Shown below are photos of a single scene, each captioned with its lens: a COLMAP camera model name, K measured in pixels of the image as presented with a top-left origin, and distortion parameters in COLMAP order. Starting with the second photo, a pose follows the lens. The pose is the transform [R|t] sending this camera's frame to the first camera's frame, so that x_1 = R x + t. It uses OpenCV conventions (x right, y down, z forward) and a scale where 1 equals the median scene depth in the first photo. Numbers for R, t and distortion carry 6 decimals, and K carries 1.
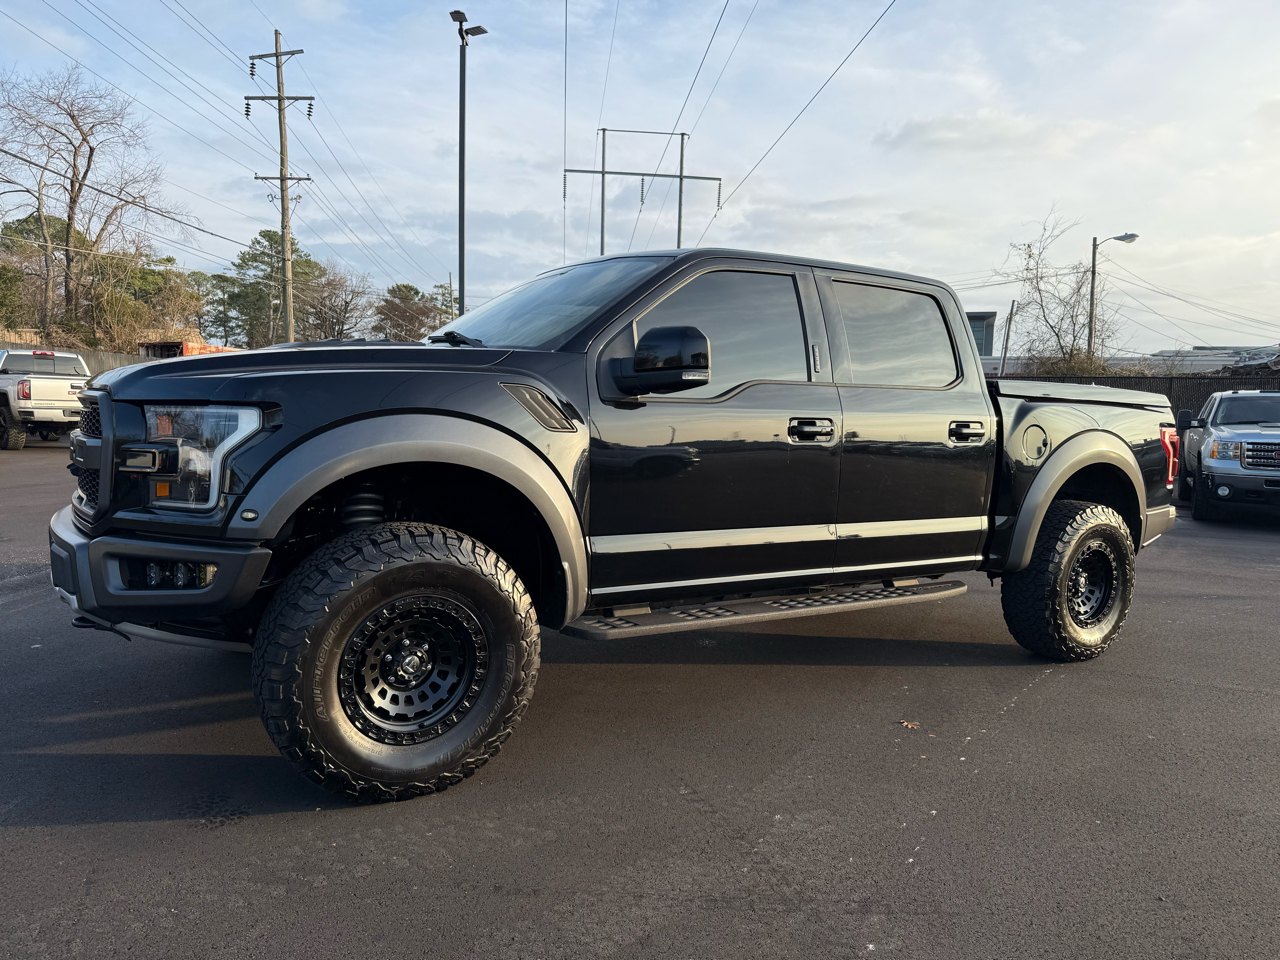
lens RADIAL K [[911.5, 0, 640.6], [0, 911.5, 484.2], [0, 0, 1]] dist [0.054788, -0.066717]
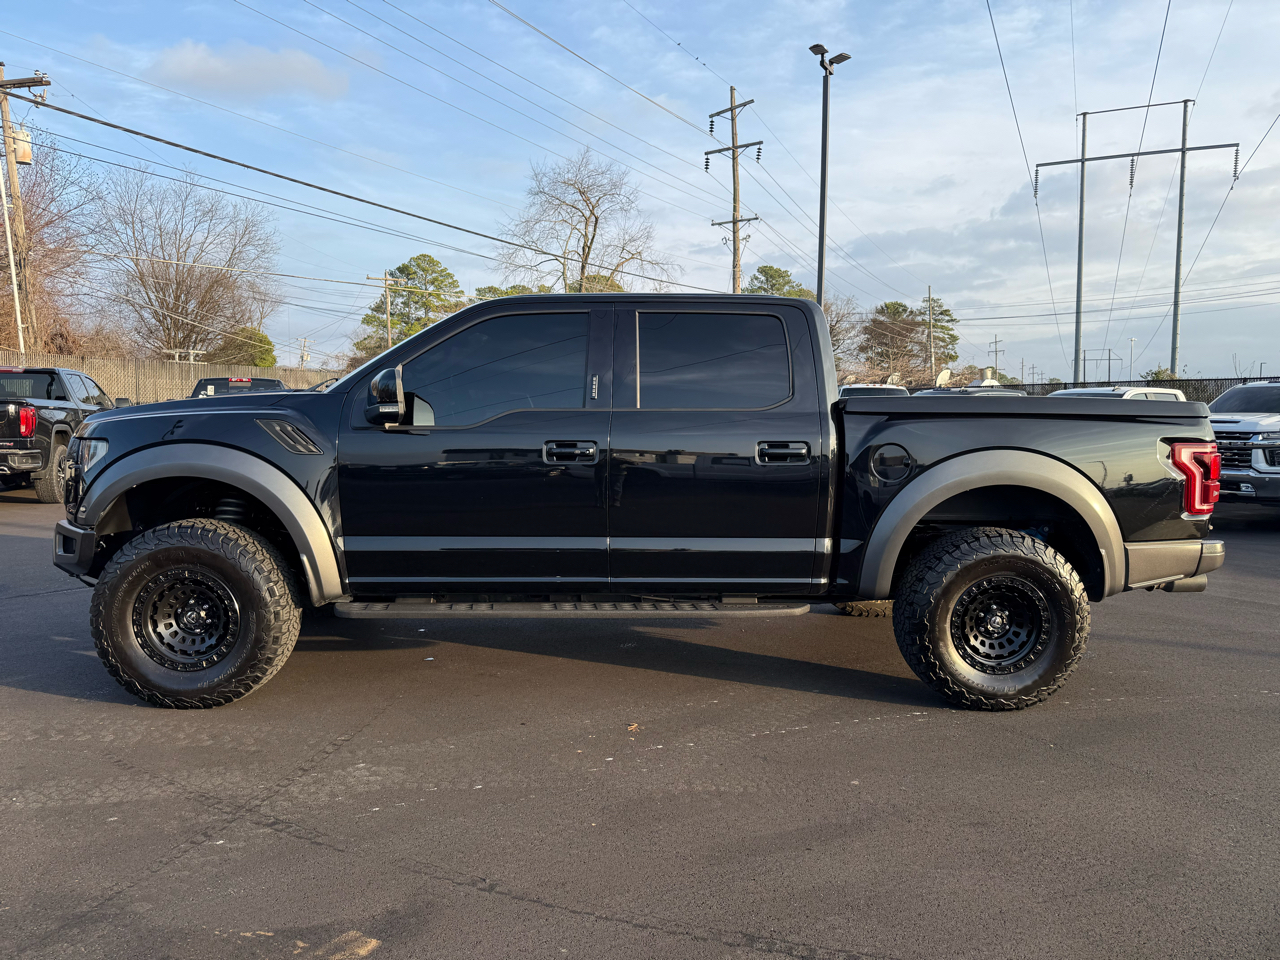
lens RADIAL K [[911.5, 0, 654.6], [0, 911.5, 498.0], [0, 0, 1]] dist [0.054788, -0.066717]
pose [[0.858962, 0.020343, -0.511634, 0.716389], [-0.022367, 0.999747, 0.002200, -0.006541], [0.511550, 0.009554, 0.859200, 0.082755]]
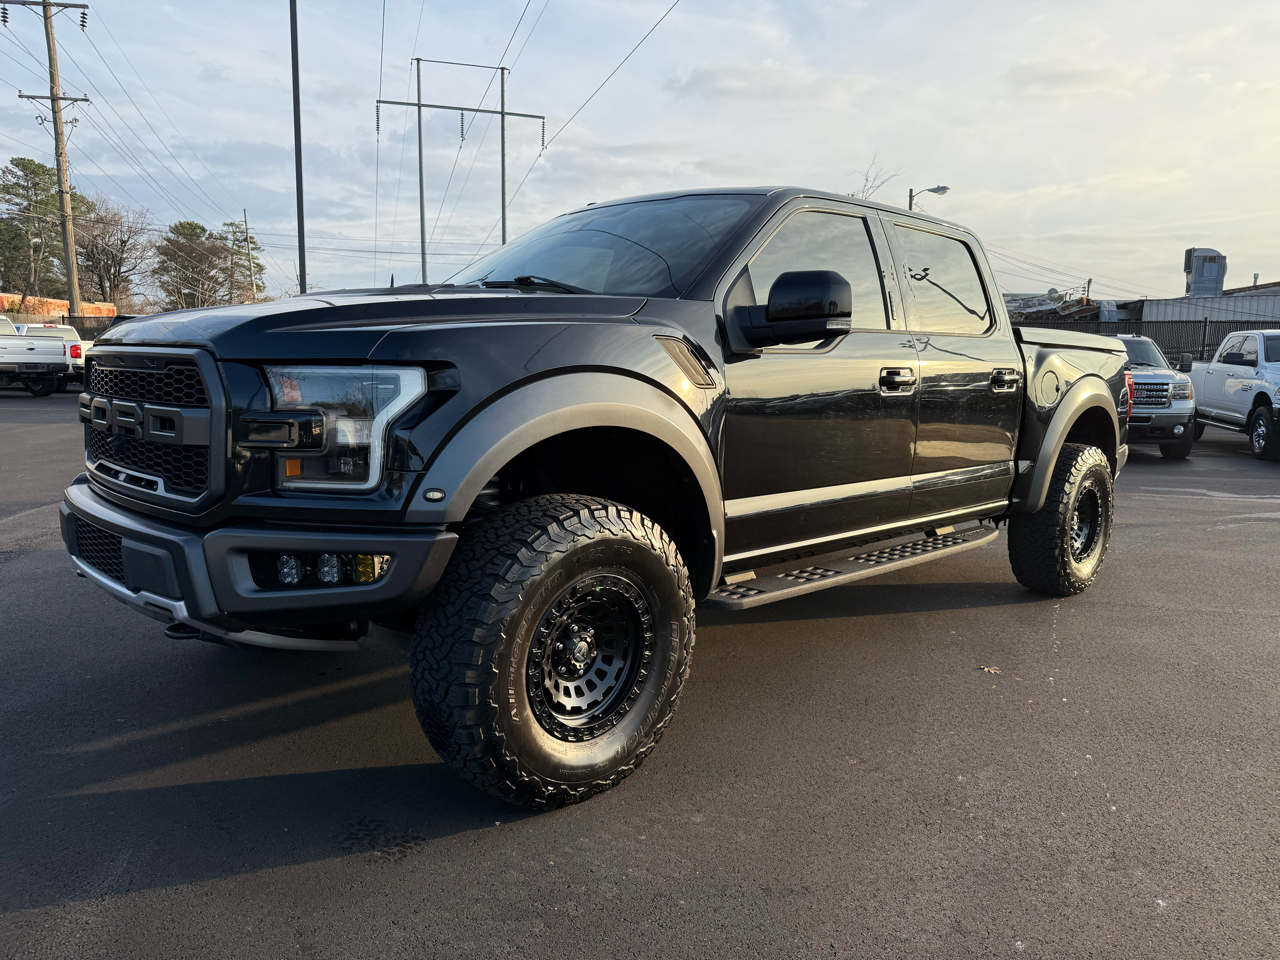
lens RADIAL K [[911.5, 0, 635.0], [0, 911.5, 488.5], [0, 0, 1]] dist [0.054788, -0.066717]
pose [[0.979094, -0.040761, 0.199280, -0.240152], [0.028512, 0.997545, 0.063955, -0.012205], [-0.201398, -0.056936, 0.977853, 0.080665]]
